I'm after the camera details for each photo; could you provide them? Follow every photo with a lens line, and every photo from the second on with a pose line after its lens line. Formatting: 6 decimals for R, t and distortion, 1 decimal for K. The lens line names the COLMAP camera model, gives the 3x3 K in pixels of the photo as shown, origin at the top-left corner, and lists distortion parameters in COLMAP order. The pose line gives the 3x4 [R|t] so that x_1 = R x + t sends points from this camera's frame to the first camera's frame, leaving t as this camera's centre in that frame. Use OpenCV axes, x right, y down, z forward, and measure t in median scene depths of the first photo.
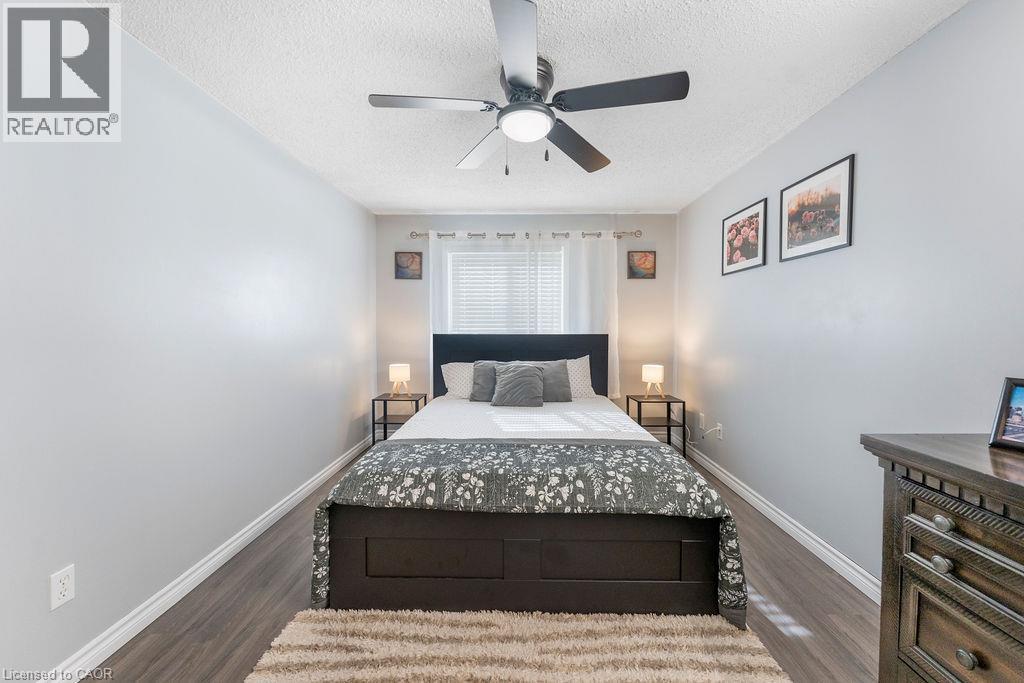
lens RADIAL K [[413.0, 0, 512.0], [0, 413.0, 342.6], [0, 0, 1]] dist [0.001250, -0.000960]
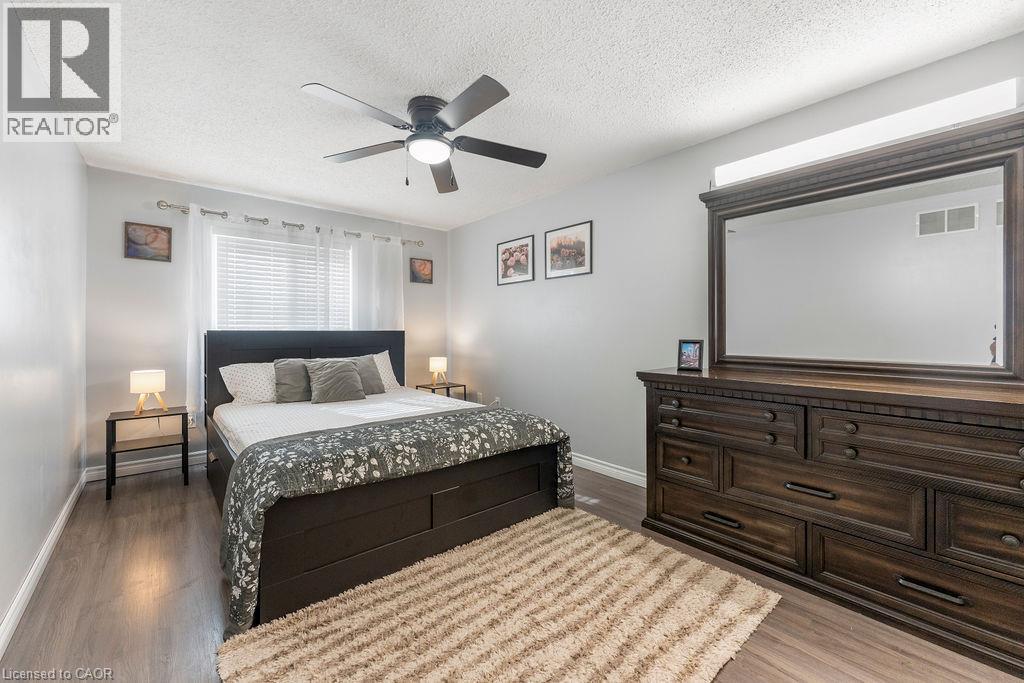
lens RADIAL K [[413.0, 0, 519.4], [0, 413.0, 333.5], [0, 0, 1]] dist [0.001250, -0.000960]
pose [[0.743572, -0.004688, 0.668639, -0.518236], [0.028306, 0.999300, -0.024472, 0.043489], [-0.668056, 0.037123, 0.743184, -0.052419]]
